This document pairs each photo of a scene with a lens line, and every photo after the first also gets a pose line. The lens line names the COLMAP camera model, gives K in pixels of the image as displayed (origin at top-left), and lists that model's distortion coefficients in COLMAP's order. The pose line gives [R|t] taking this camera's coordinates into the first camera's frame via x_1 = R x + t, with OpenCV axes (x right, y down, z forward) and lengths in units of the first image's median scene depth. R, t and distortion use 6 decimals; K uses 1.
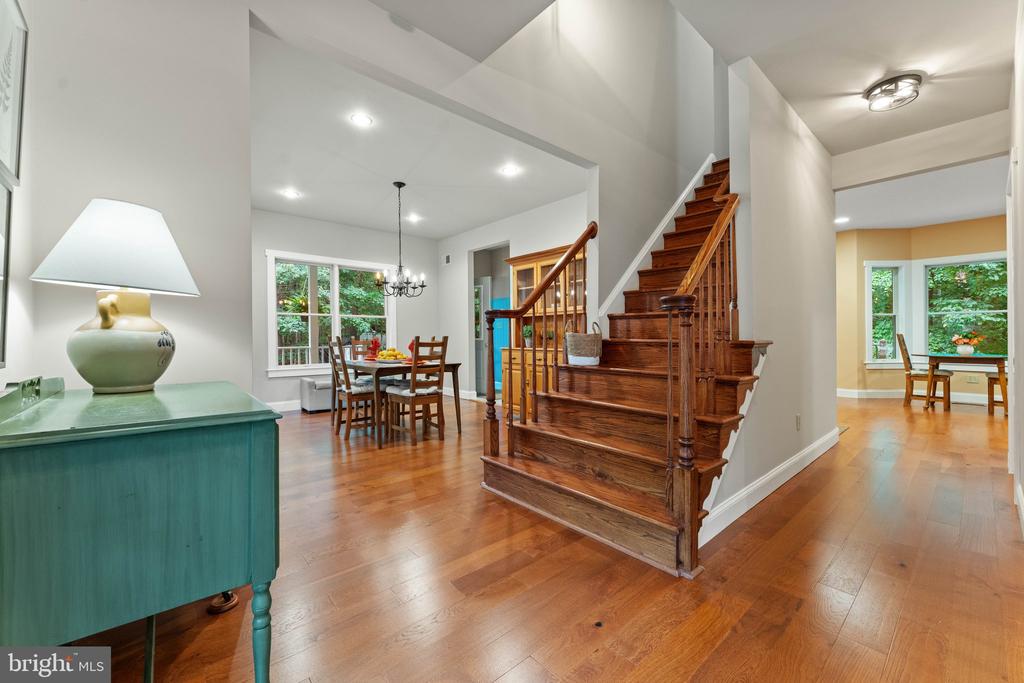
lens RADIAL K [[405.9, 0, 510.1], [0, 405.9, 334.5], [0, 0, 1]] dist [0.000498, -0.000018]
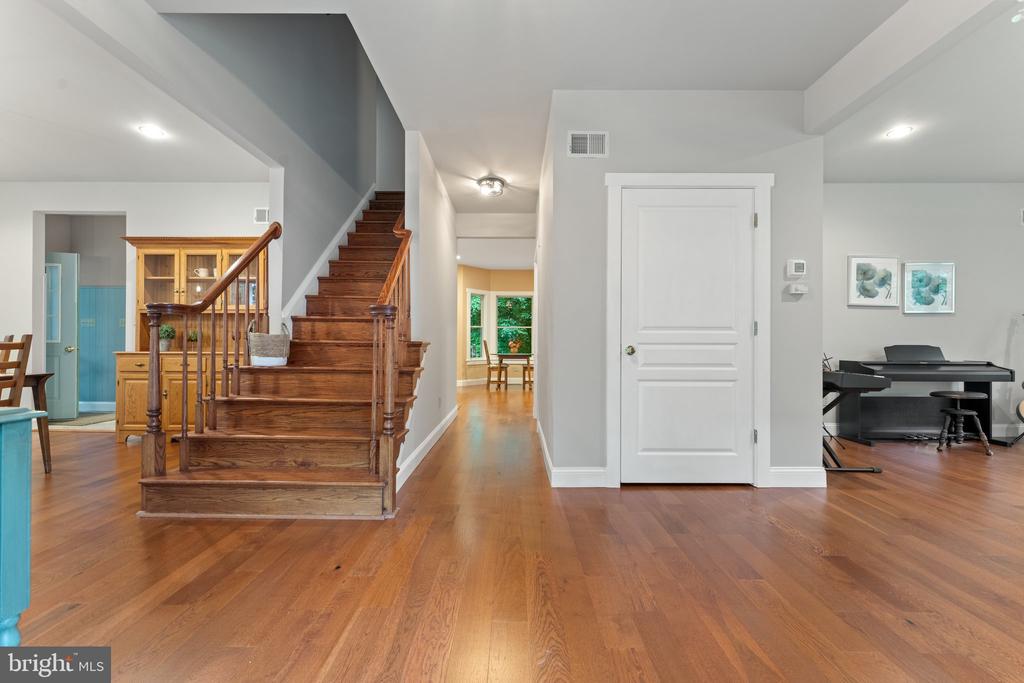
lens RADIAL K [[405.9, 0, 510.1], [0, 405.9, 334.5], [0, 0, 1]] dist [0.000498, -0.000018]
pose [[0.662955, 0.021678, 0.748346, -0.149481], [-0.010431, 0.999751, -0.019720, 0.010539], [-0.748587, 0.005267, 0.663016, -0.084769]]
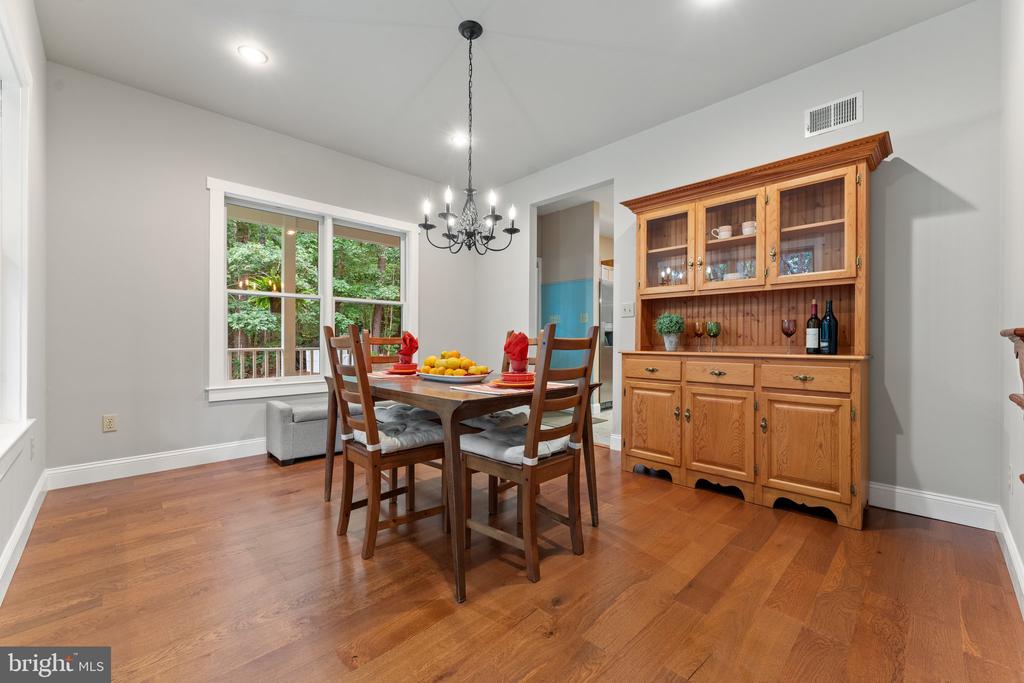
lens RADIAL K [[412.1, 0, 511.7], [0, 412.1, 333.1], [0, 0, 1]] dist [-0.000789, -0.000022]
pose [[0.998596, 0.008460, 0.052291, -0.308995], [-0.007926, 0.999914, -0.010408, 0.019300], [-0.052374, 0.009979, 0.998578, 0.612762]]
